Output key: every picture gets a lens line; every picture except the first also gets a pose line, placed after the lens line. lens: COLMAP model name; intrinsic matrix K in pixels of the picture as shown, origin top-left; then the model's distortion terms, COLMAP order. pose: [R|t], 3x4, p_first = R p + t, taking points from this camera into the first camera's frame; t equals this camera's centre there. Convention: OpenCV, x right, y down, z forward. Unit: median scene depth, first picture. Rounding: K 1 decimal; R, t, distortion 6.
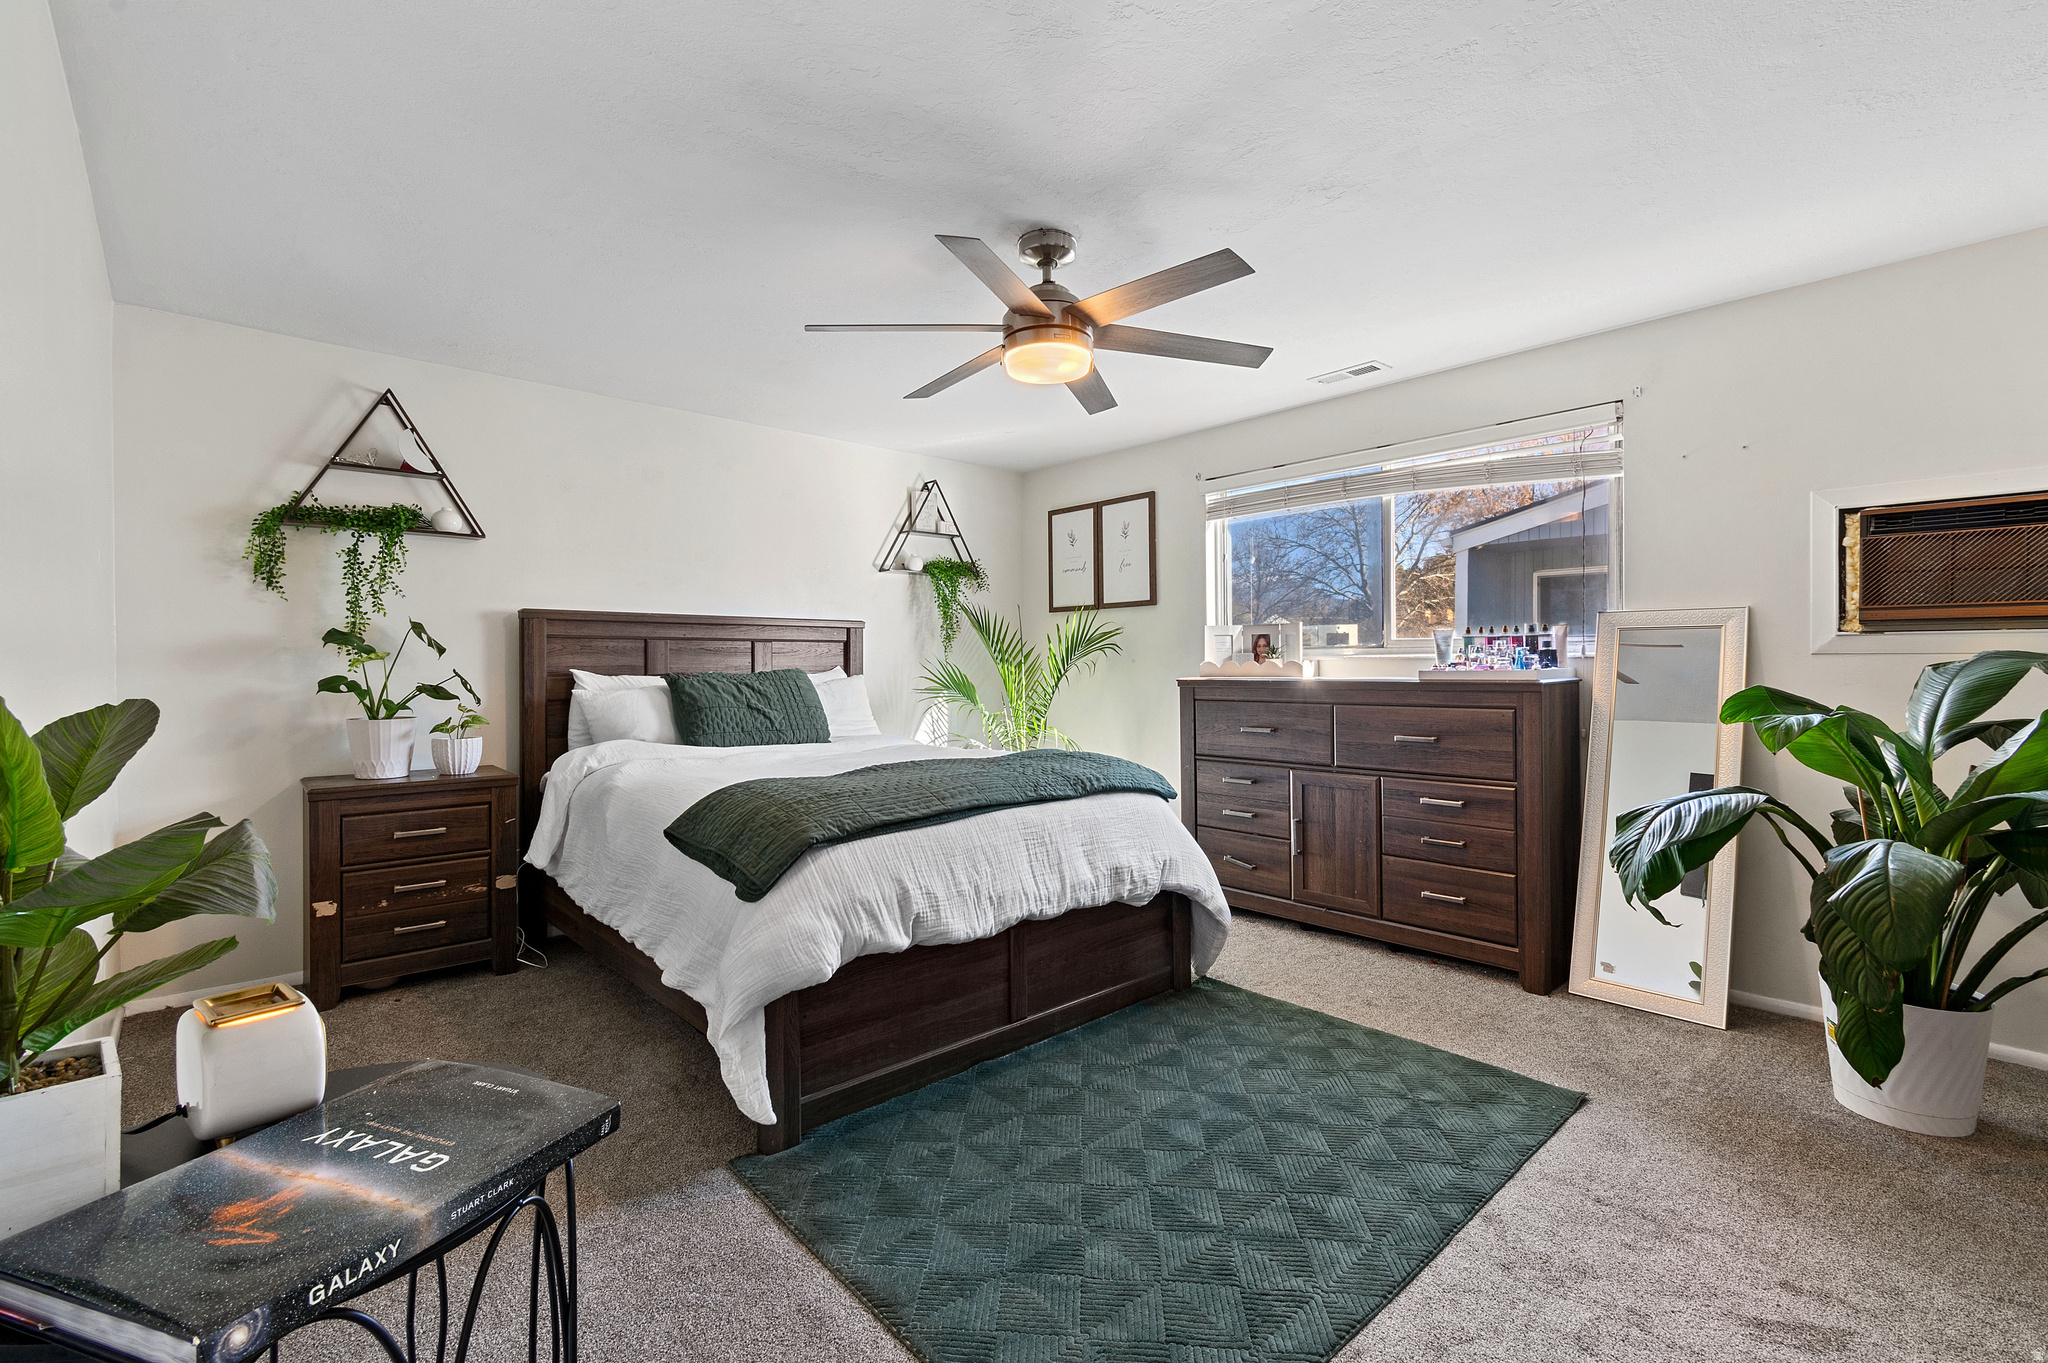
lens RADIAL K [[908.6, 0, 1030.1], [0, 908.6, 669.7], [0, 0, 1]] dist [-0.001085, -0.000207]
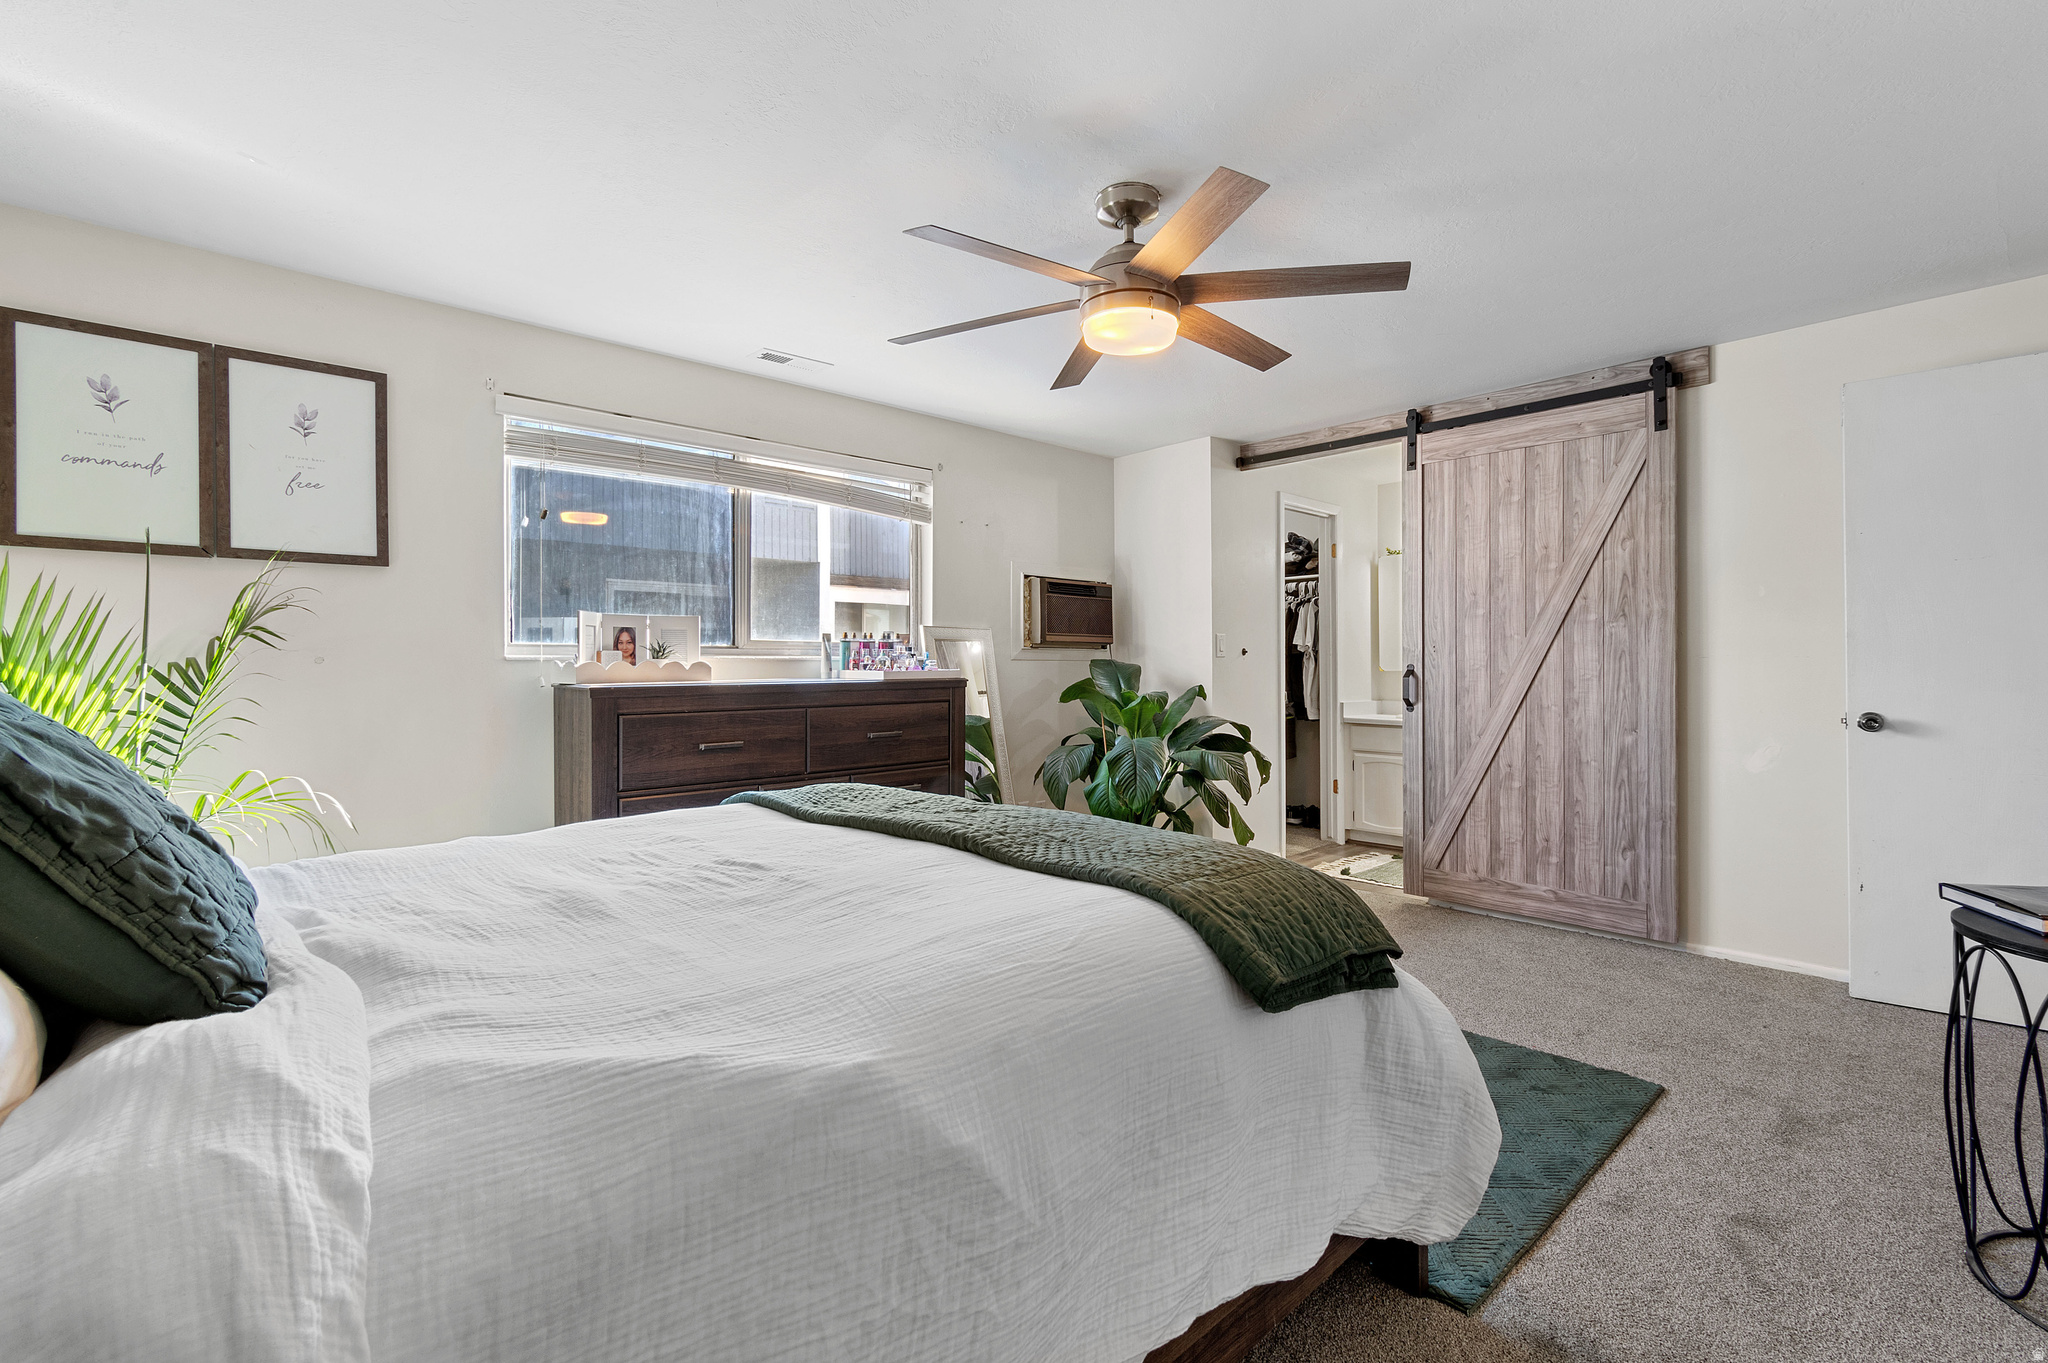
lens RADIAL K [[908.6, 0, 1030.1], [0, 908.6, 669.7], [0, 0, 1]] dist [-0.001085, -0.000207]
pose [[-0.009074, -0.001510, 0.999958, -0.526646], [0.004823, 0.999987, 0.001554, -0.001964], [-0.999947, 0.004837, -0.009067, 0.660150]]
